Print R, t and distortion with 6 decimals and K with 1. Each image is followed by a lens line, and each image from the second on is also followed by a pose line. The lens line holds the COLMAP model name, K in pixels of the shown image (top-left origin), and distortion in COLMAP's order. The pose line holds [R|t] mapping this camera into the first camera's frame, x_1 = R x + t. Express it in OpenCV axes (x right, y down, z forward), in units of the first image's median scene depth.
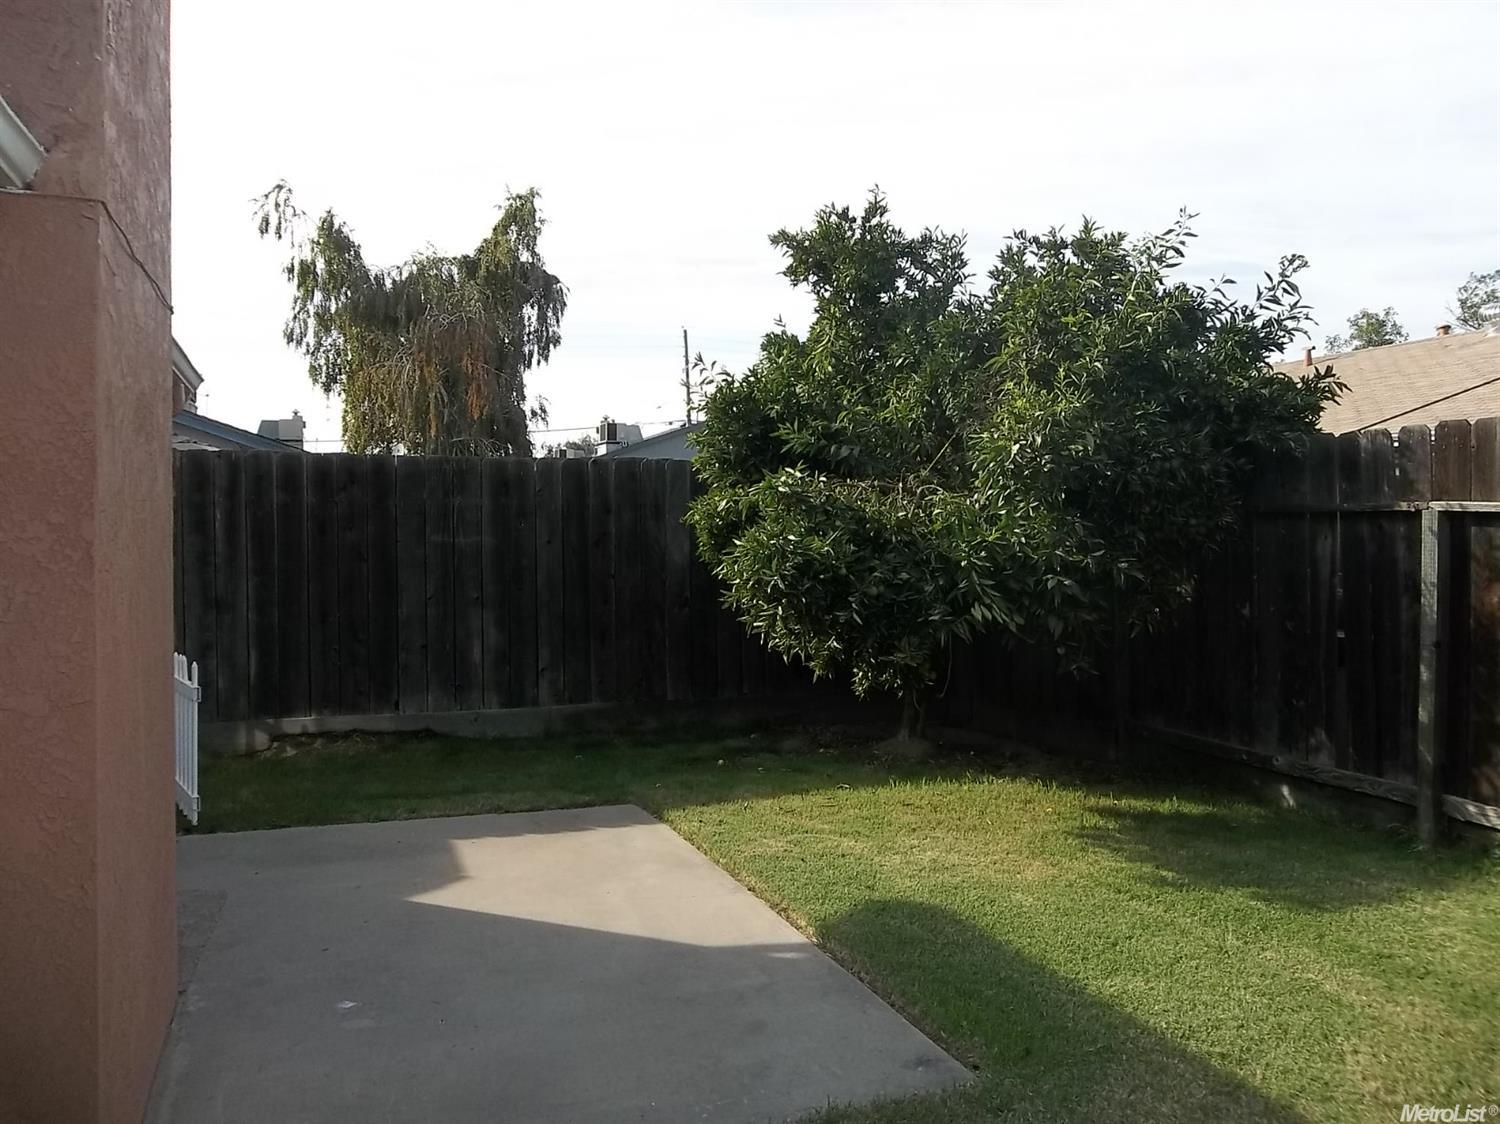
lens RADIAL K [[1222.6, 0, 759.1], [0, 1222.6, 561.7], [0, 0, 1]] dist [-0.020325, 0.006233]
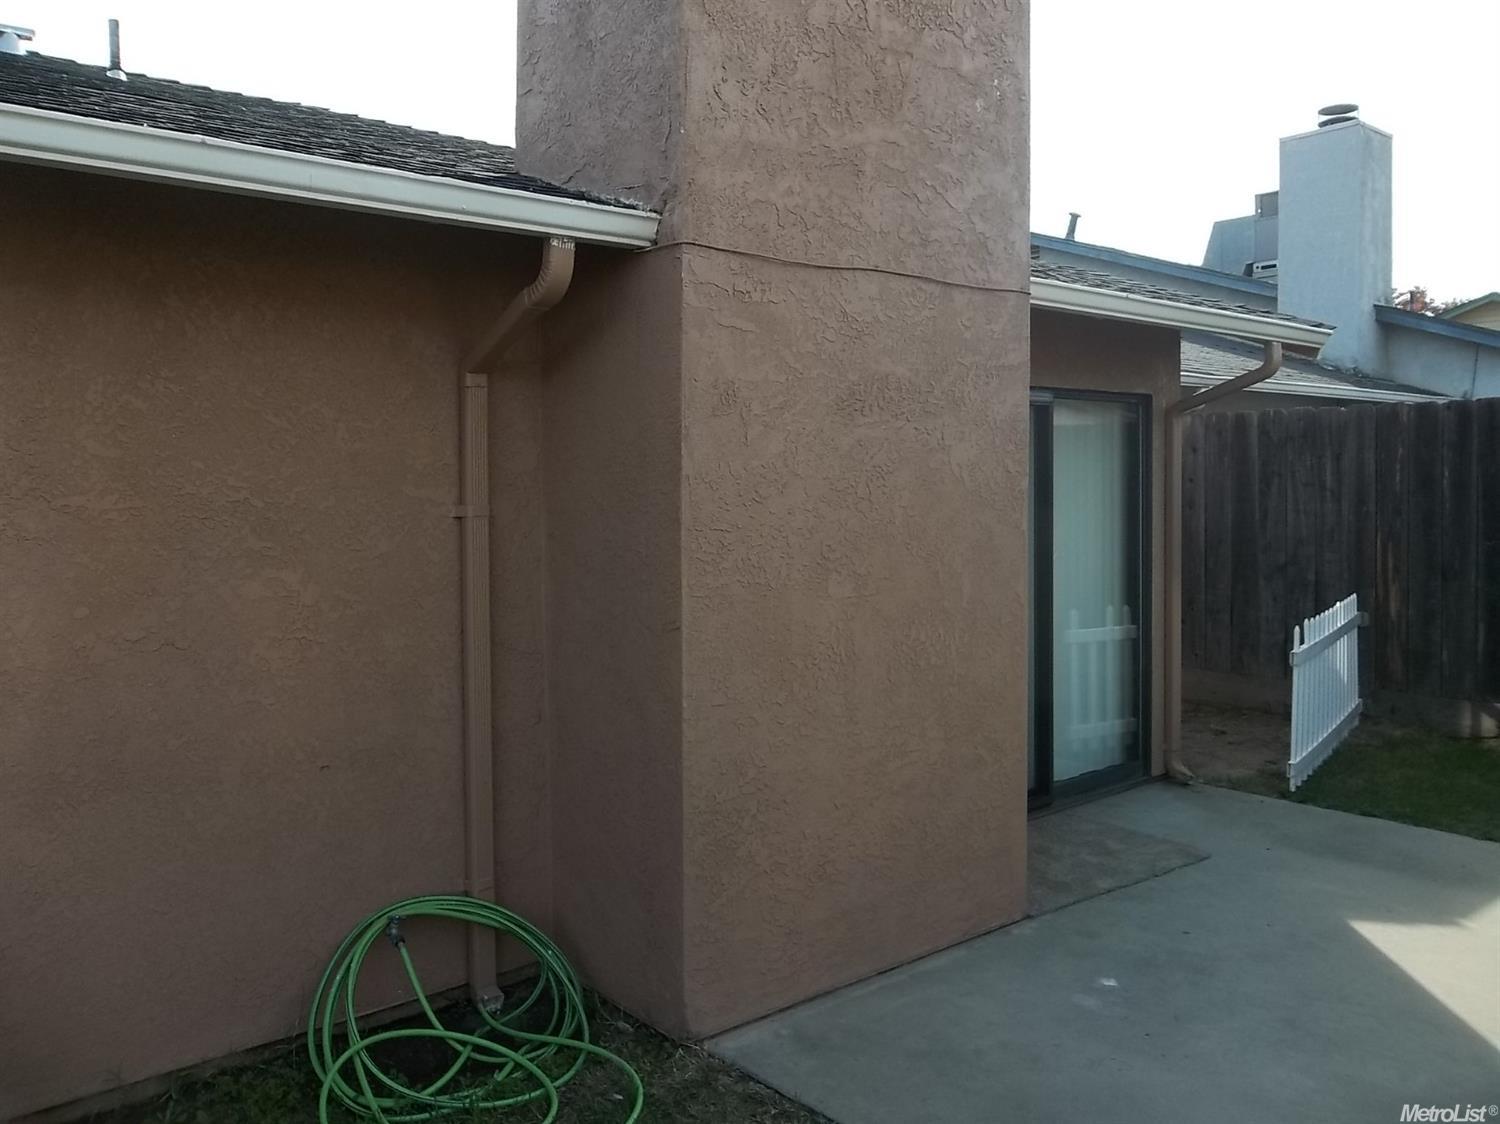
lens RADIAL K [[1222.6, 0, 757.6], [0, 1222.6, 554.2], [0, 0, 1]] dist [-0.020325, 0.006233]
pose [[0.352407, 0.056123, -0.934162, 0.308863], [-0.024459, 0.998412, 0.050756, -0.014352], [0.935527, 0.004962, 0.353220, 0.264538]]
